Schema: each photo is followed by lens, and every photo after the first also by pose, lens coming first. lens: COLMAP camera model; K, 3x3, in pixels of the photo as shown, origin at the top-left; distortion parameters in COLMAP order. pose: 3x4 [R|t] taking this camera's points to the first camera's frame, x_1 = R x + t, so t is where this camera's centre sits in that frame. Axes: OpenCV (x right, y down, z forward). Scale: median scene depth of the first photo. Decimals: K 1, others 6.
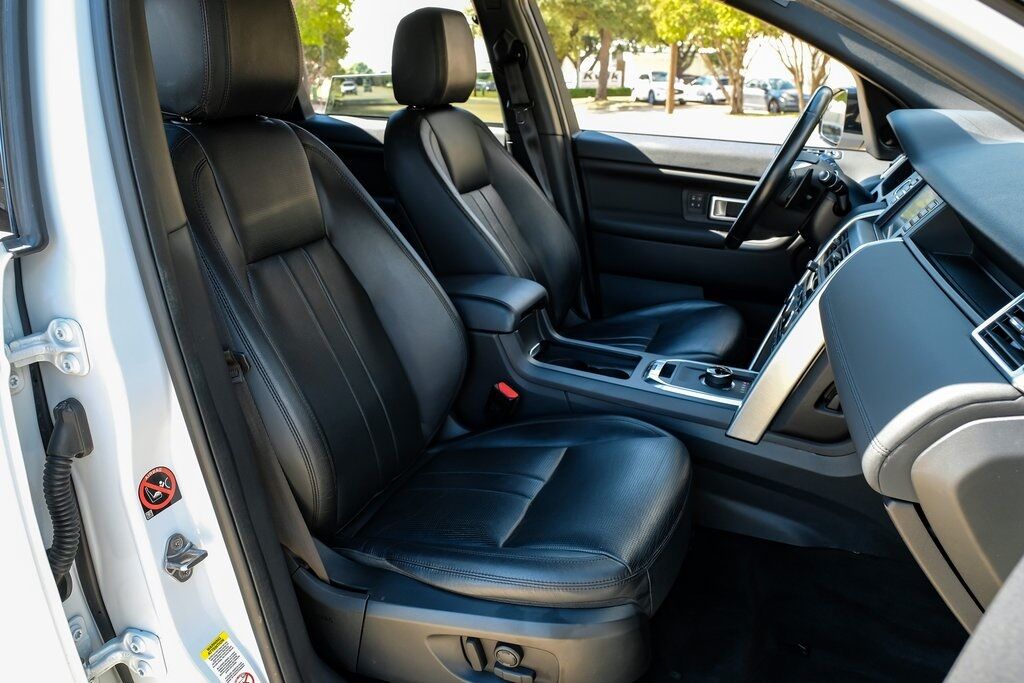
lens RADIAL K [[705.1, 0, 509.4], [0, 705.1, 345.5], [0, 0, 1]] dist [-0.012727, 0.005627]
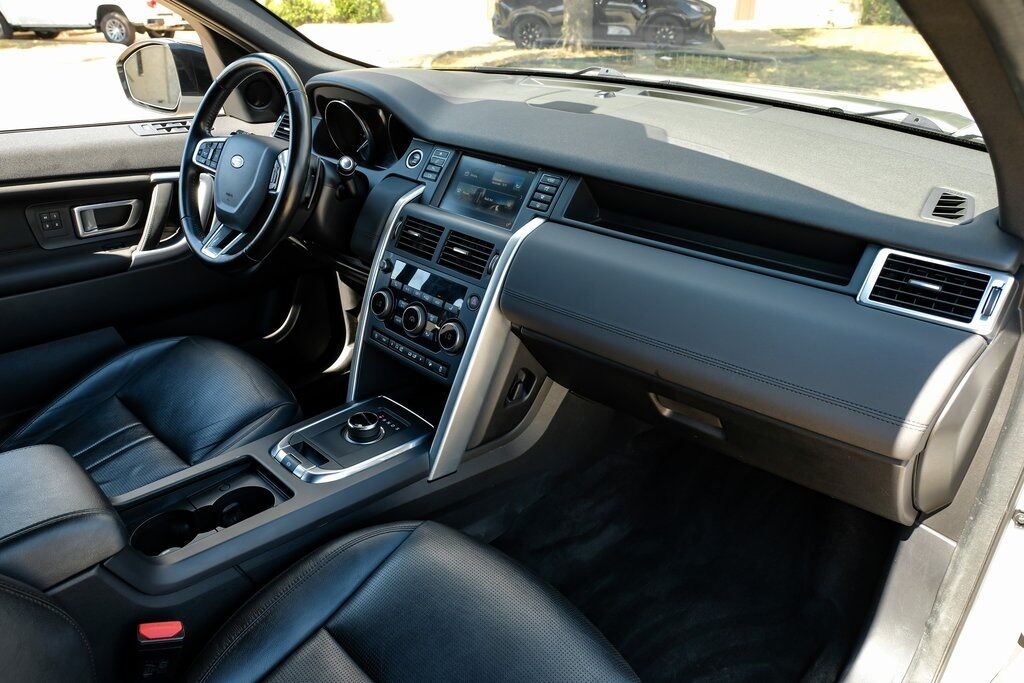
lens RADIAL K [[705.1, 0, 507.3], [0, 705.1, 350.0], [0, 0, 1]] dist [-0.012727, 0.005627]
pose [[0.401576, -0.414699, 0.816555, -0.264997], [0.327652, 0.897647, 0.294745, -0.217565], [-0.855208, 0.149183, 0.496350, 0.421621]]
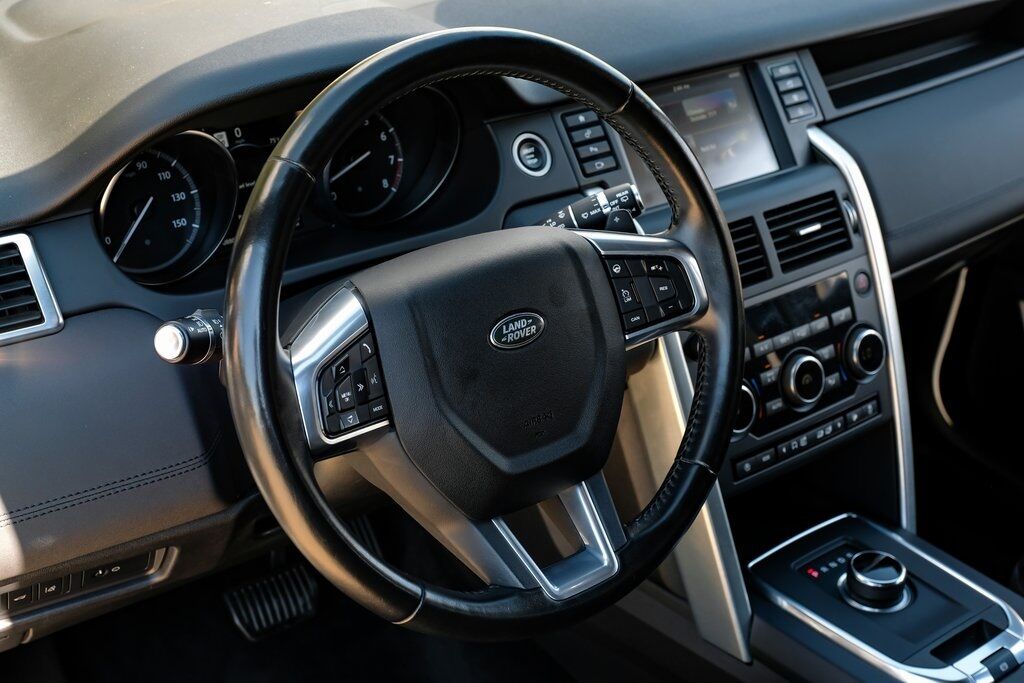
lens RADIAL K [[1365.2, 0, 516.7], [0, 1365.2, 332.4], [0, 0, 1]] dist [-0.003484, 0.000000]
pose [[-0.848245, -0.276169, 0.451898, 0.128168], [0.167755, 0.669227, 0.723874, -0.723234], [-0.502334, 0.689830, -0.521339, 1.420795]]
